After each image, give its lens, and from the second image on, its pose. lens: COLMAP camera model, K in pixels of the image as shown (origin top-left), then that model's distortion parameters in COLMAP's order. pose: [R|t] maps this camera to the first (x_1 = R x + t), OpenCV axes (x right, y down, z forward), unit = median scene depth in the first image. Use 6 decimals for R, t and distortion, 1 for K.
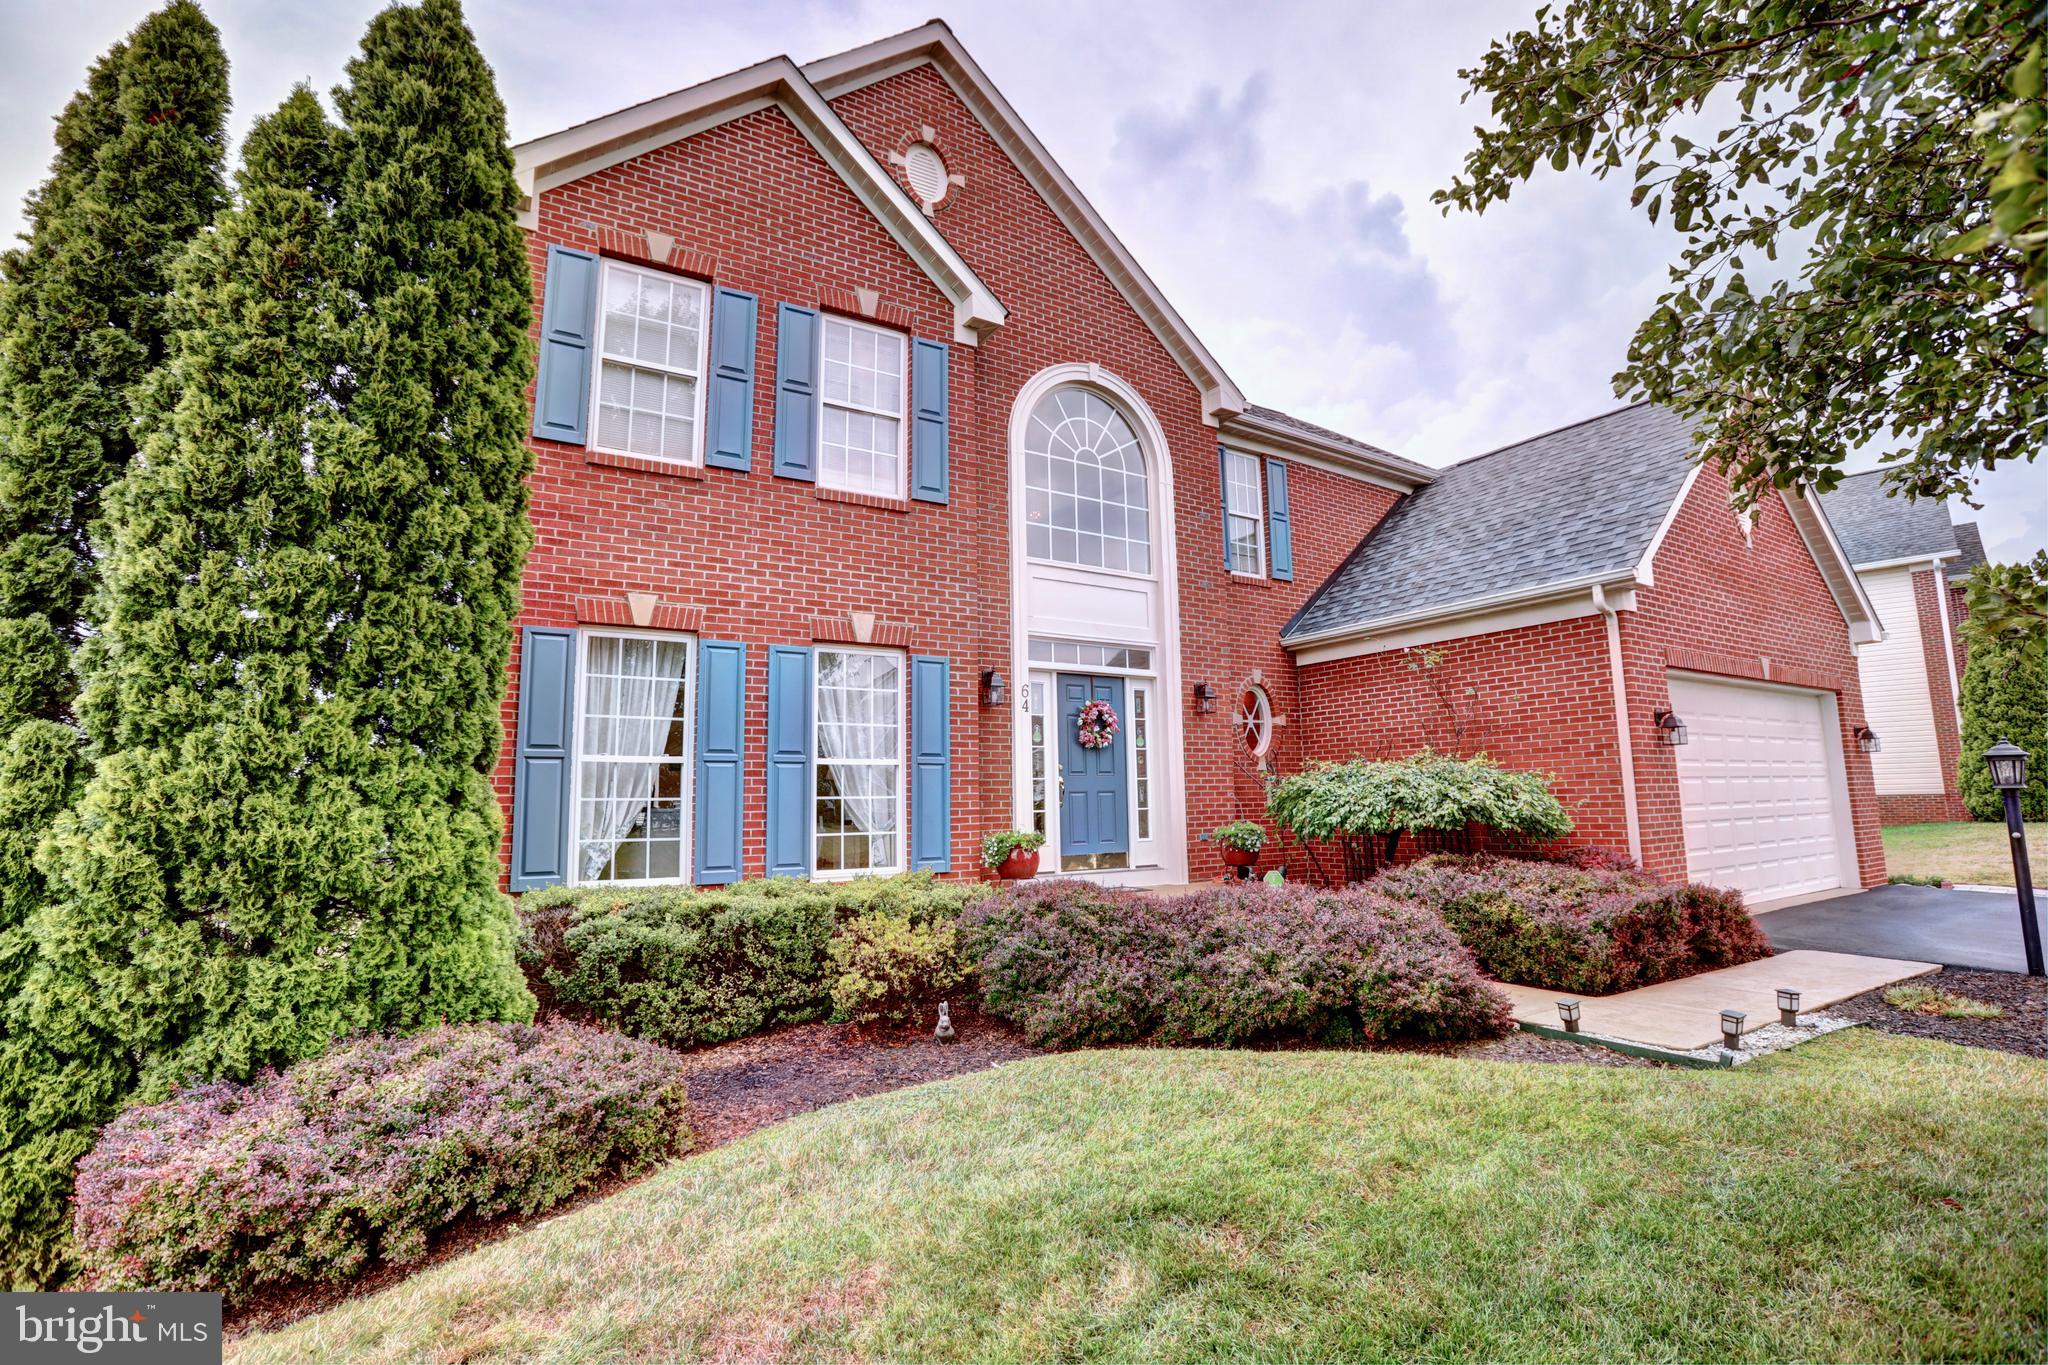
lens RADIAL K [[926.7, 0, 1024.1], [0, 926.7, 676.4], [0, 0, 1]] dist [-0.074846, 0.024813]
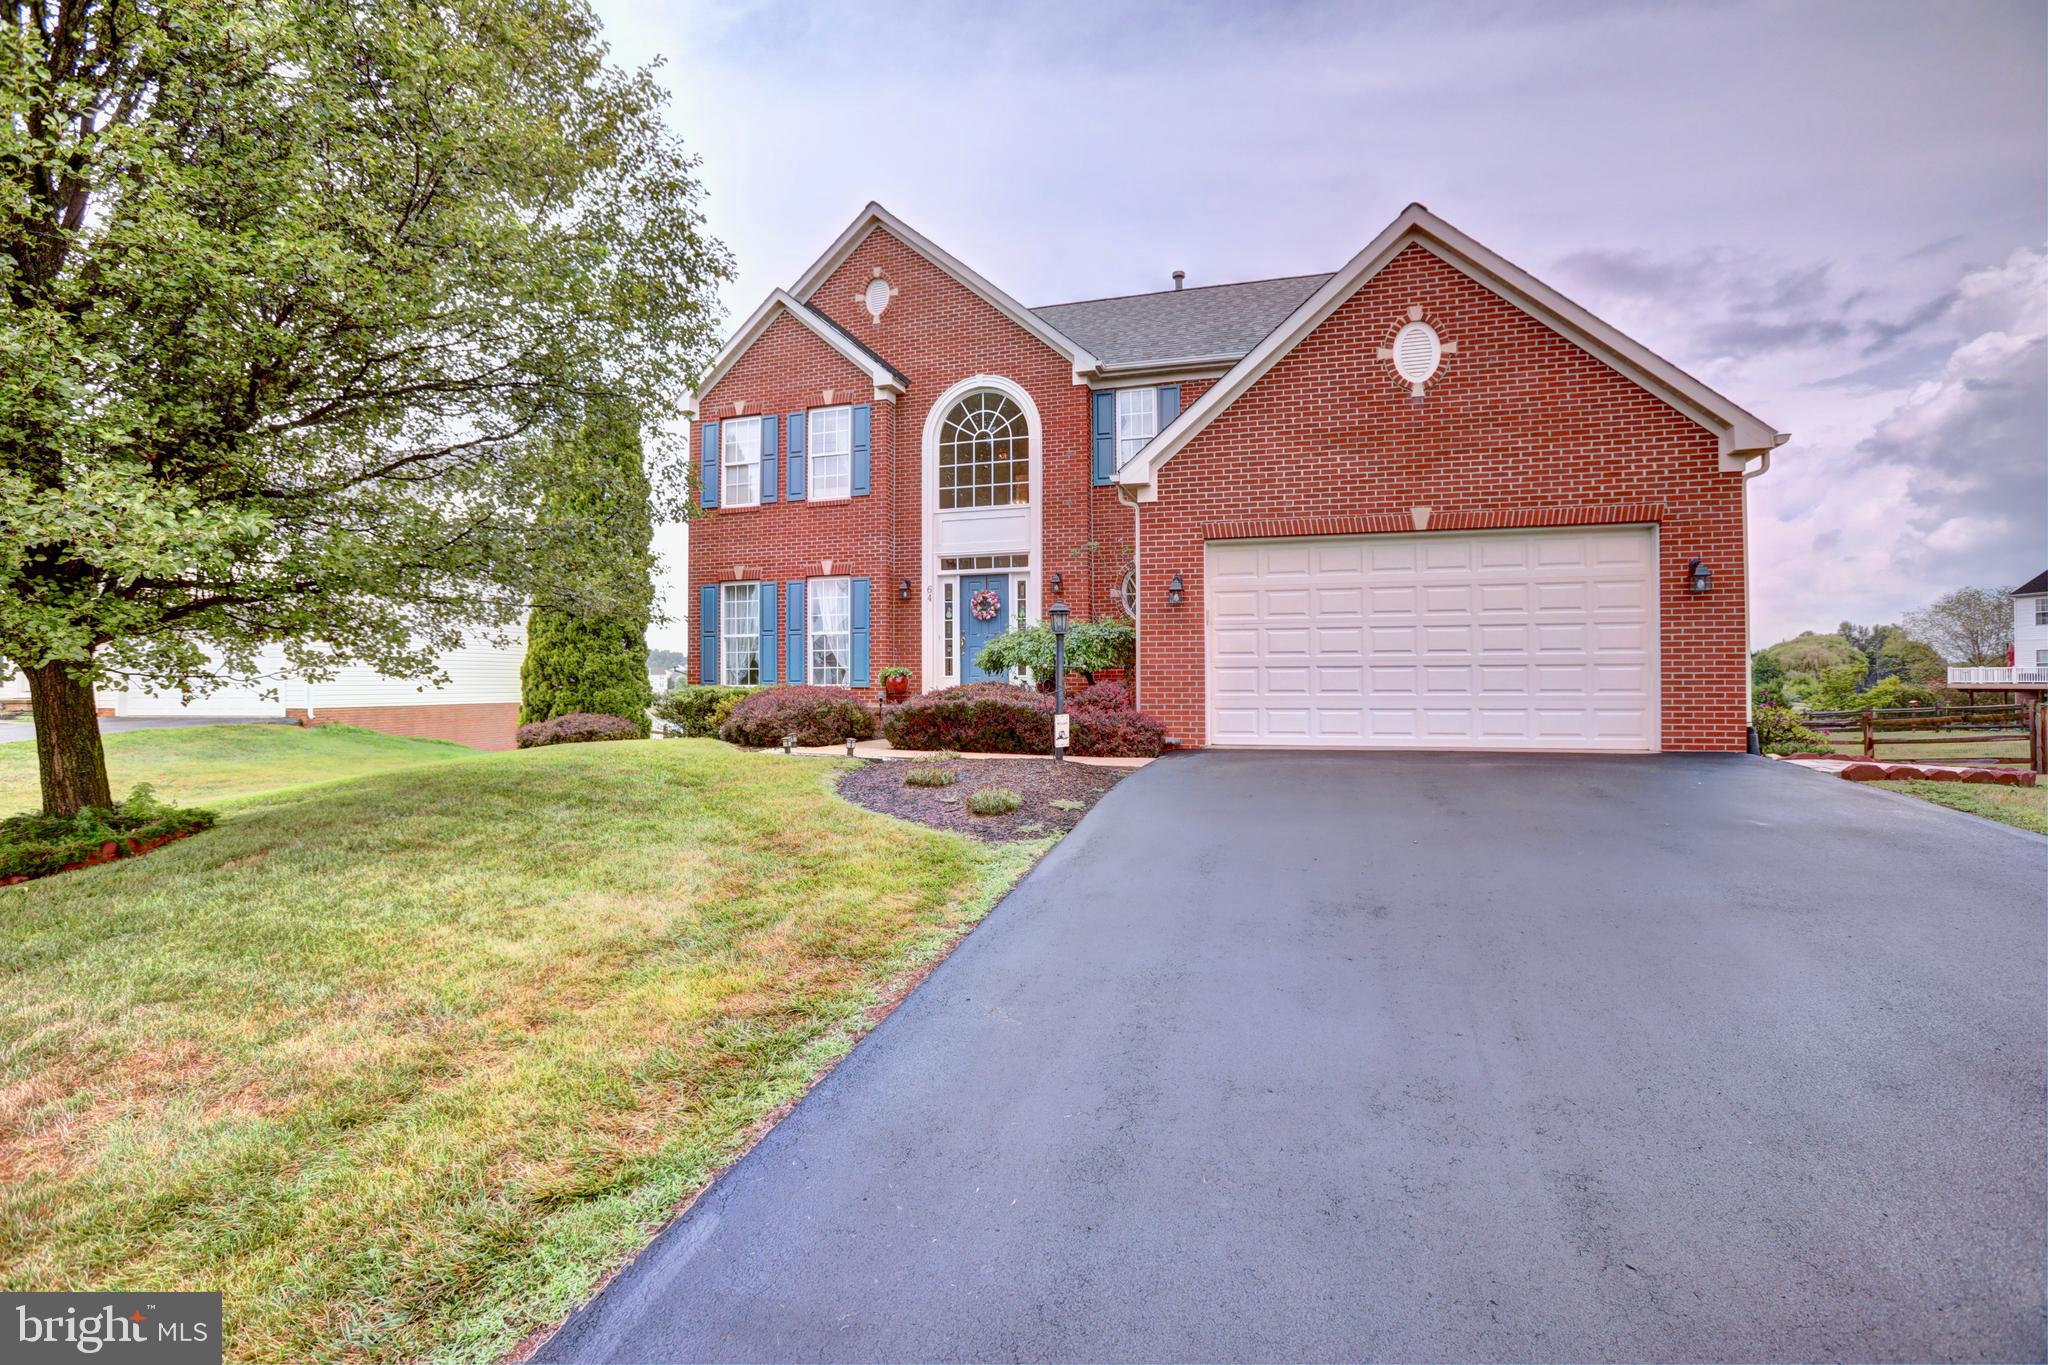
lens RADIAL K [[926.7, 0, 1024.1], [0, 926.7, 676.4], [0, 0, 1]] dist [-0.074846, 0.024813]
pose [[0.663855, 0.007627, -0.747822, 1.511382], [0.096253, 0.990760, 0.095549, 0.029887], [0.741641, -0.135411, 0.656987, -0.047931]]
